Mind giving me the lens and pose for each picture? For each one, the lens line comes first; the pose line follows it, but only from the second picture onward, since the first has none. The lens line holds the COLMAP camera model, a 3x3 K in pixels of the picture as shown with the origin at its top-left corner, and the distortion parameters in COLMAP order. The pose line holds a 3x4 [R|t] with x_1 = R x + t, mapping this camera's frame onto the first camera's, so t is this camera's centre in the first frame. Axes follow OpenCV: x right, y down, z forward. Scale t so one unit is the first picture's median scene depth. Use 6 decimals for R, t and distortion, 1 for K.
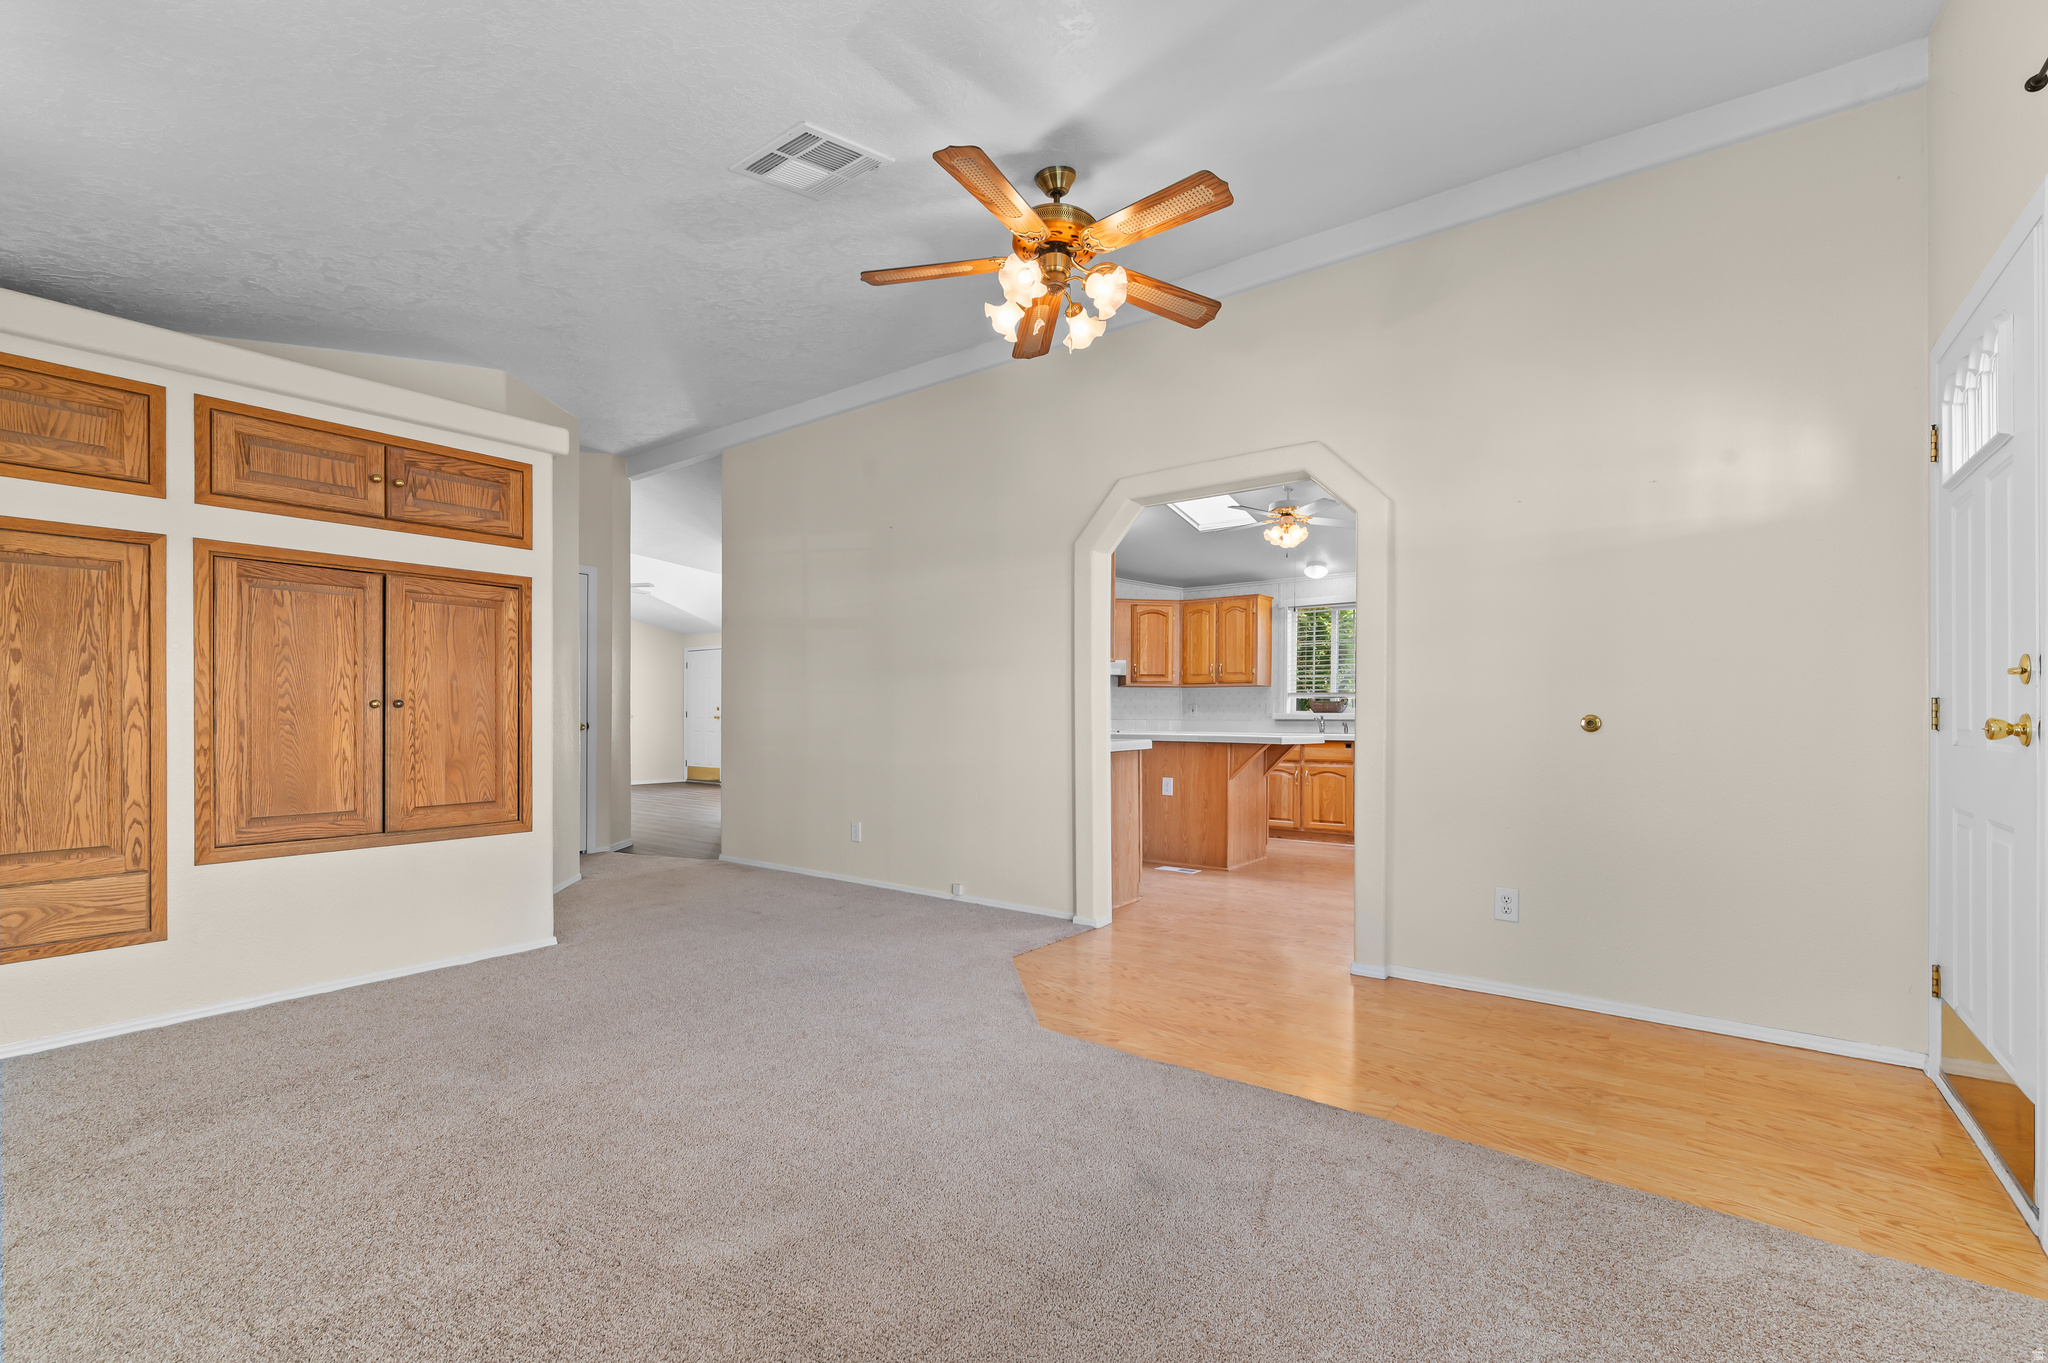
lens RADIAL K [[876.6, 0, 1029.3], [0, 876.6, 720.2], [0, 0, 1]] dist [0.001601, -0.001401]
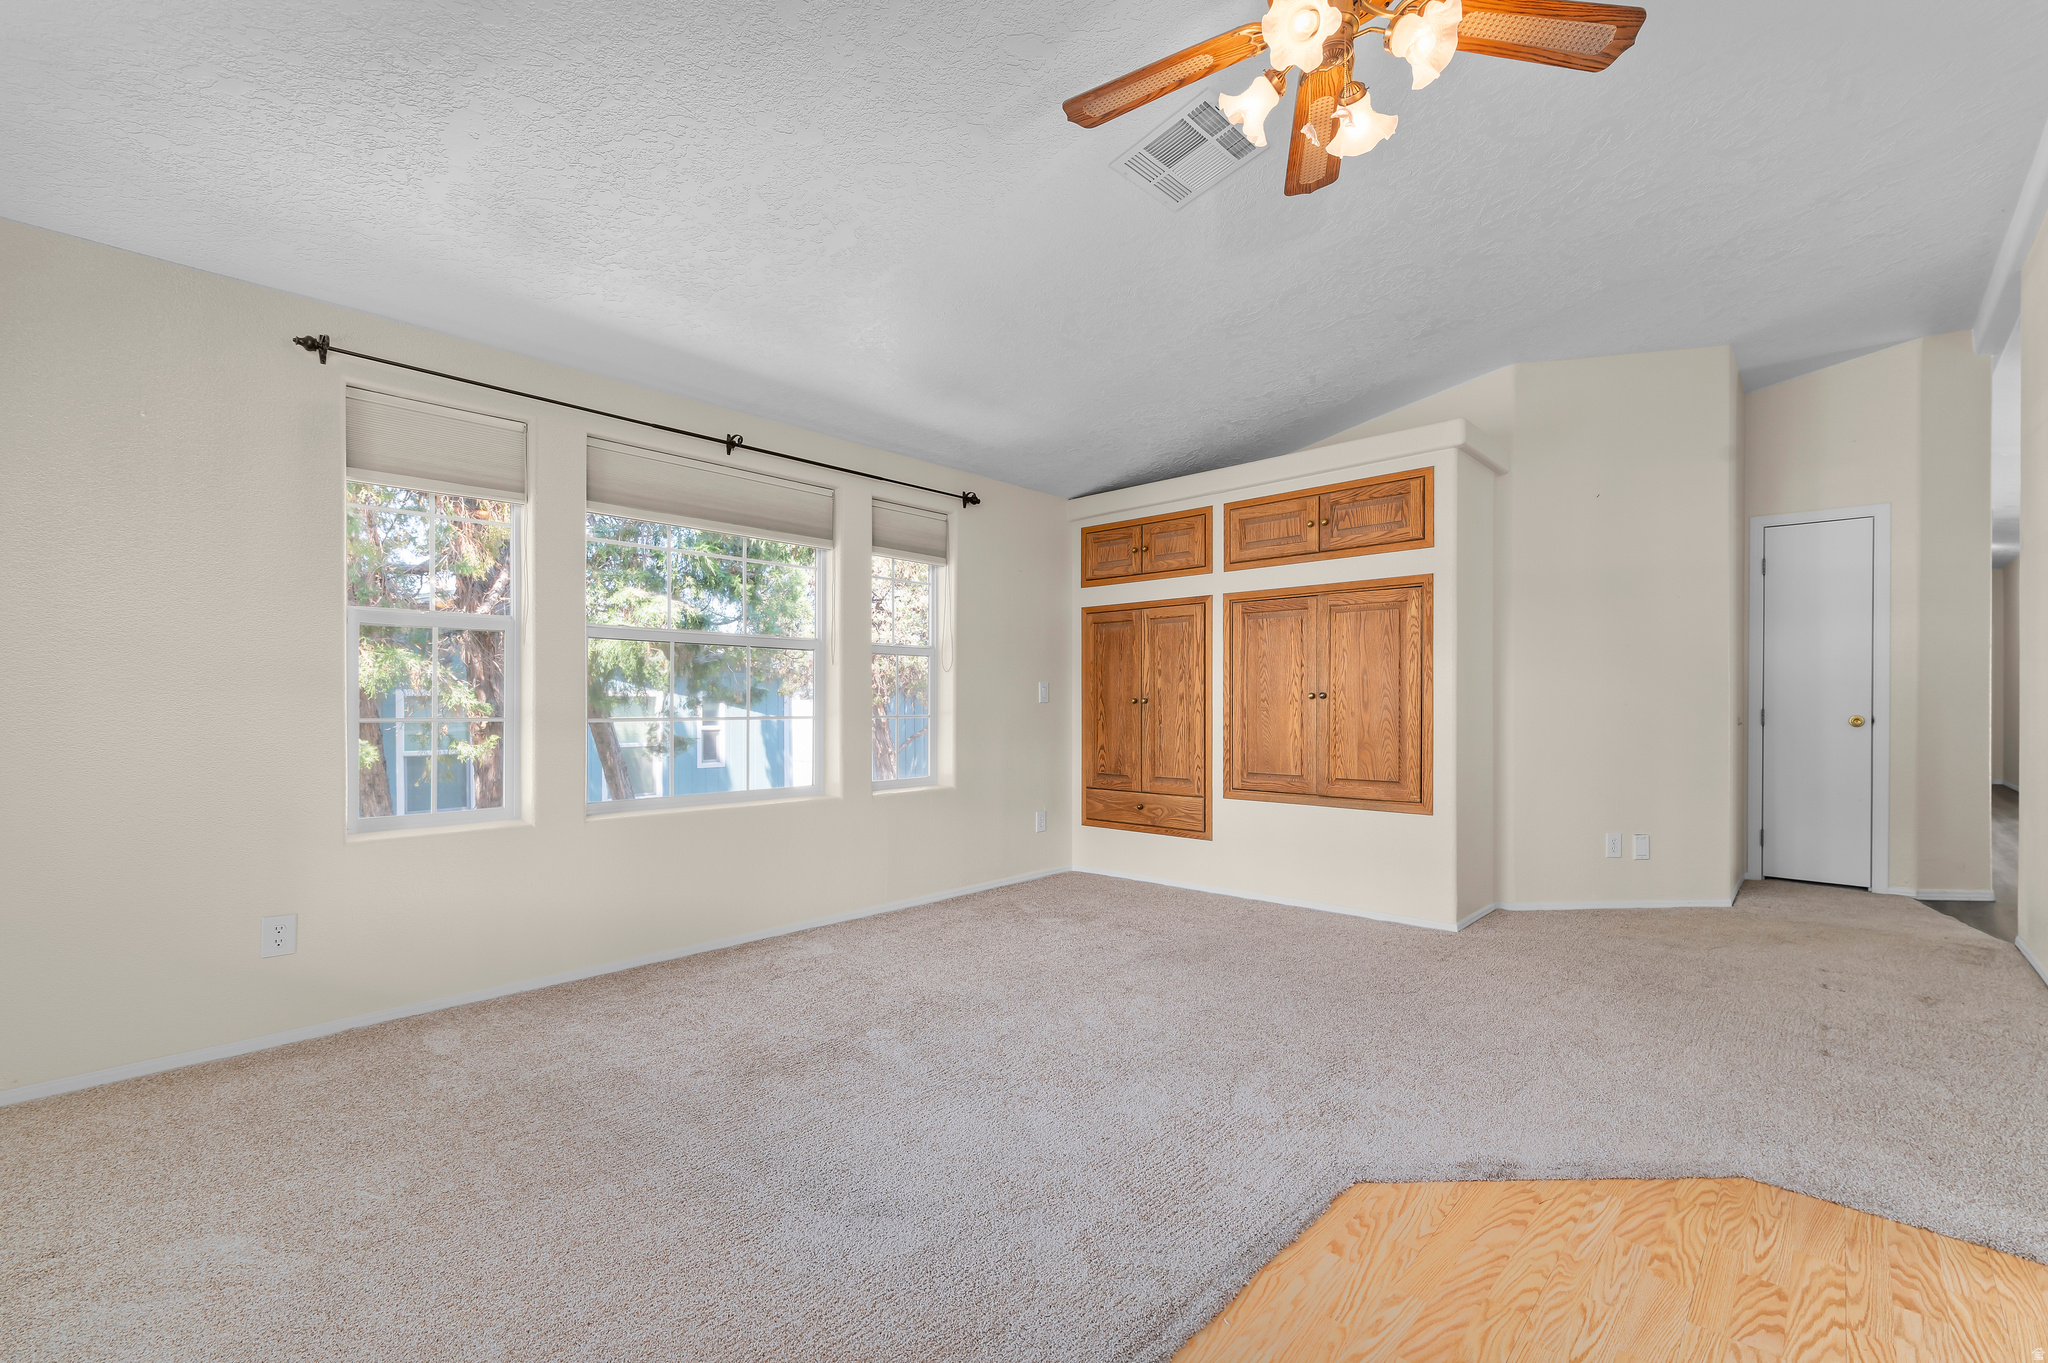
lens RADIAL K [[876.6, 0, 1039.2], [0, 876.6, 706.9], [0, 0, 1]] dist [0.001601, -0.001401]
pose [[-0.081407, 0.004726, -0.996670, 0.612646], [-0.005046, 0.999974, 0.005154, -0.006937], [0.996668, 0.005449, -0.081381, 0.726132]]
